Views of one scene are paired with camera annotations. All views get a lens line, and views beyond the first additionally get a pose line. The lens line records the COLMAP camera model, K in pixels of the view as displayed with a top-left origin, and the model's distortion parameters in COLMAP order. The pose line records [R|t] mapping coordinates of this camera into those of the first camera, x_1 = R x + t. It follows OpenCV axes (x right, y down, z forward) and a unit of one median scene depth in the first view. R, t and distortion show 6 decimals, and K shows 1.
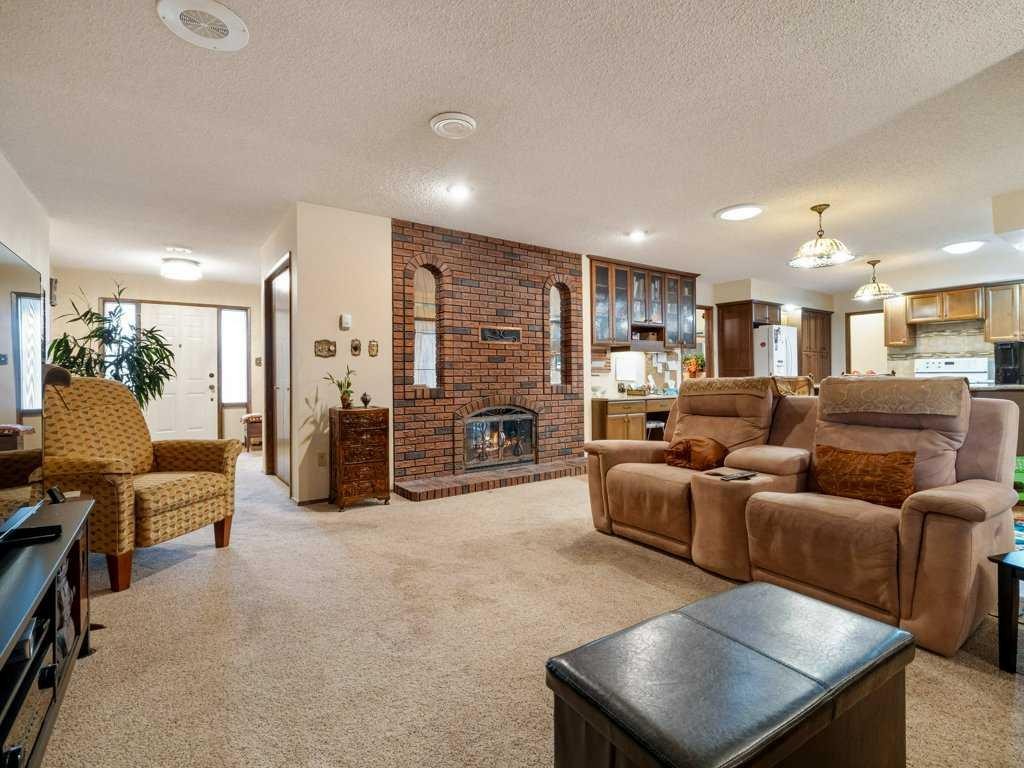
lens RADIAL K [[494.0, 0, 499.5], [0, 494.0, 375.2], [0, 0, 1]] dist [-0.003304, -0.001162]
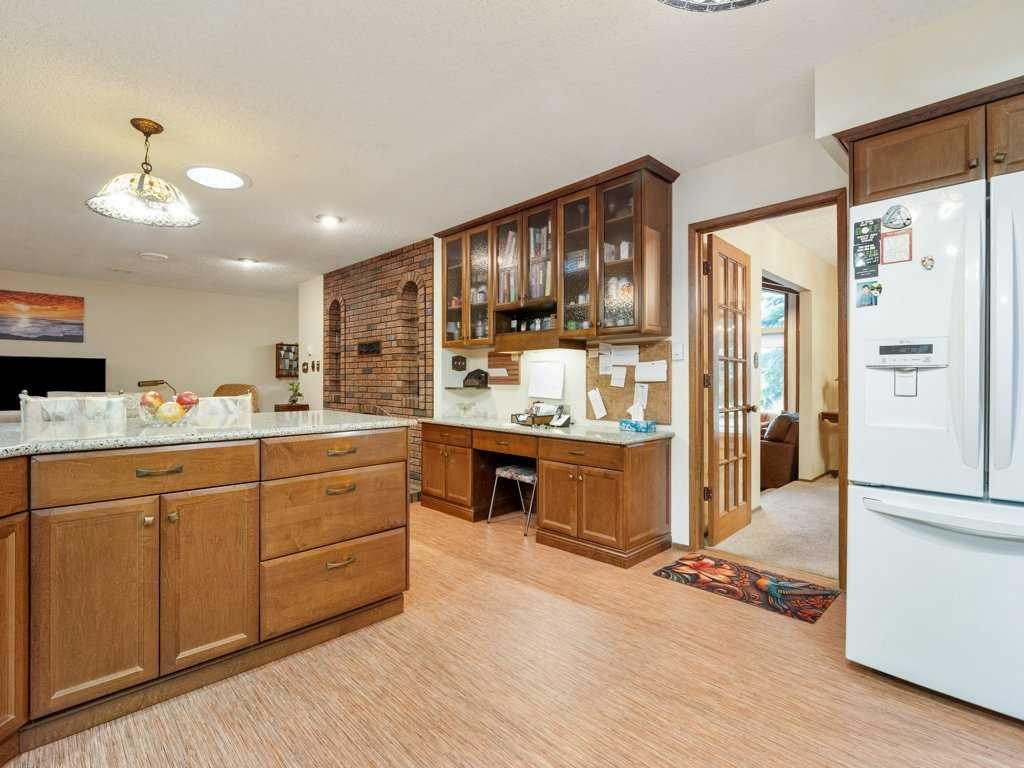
lens RADIAL K [[494.0, 0, 499.5], [0, 494.0, 375.2], [0, 0, 1]] dist [-0.003304, -0.001162]
pose [[0.164643, 0.004751, -0.986342, 0.990568], [0.005337, 0.999969, 0.005707, -0.024555], [0.986339, -0.006204, 0.164613, 0.986048]]
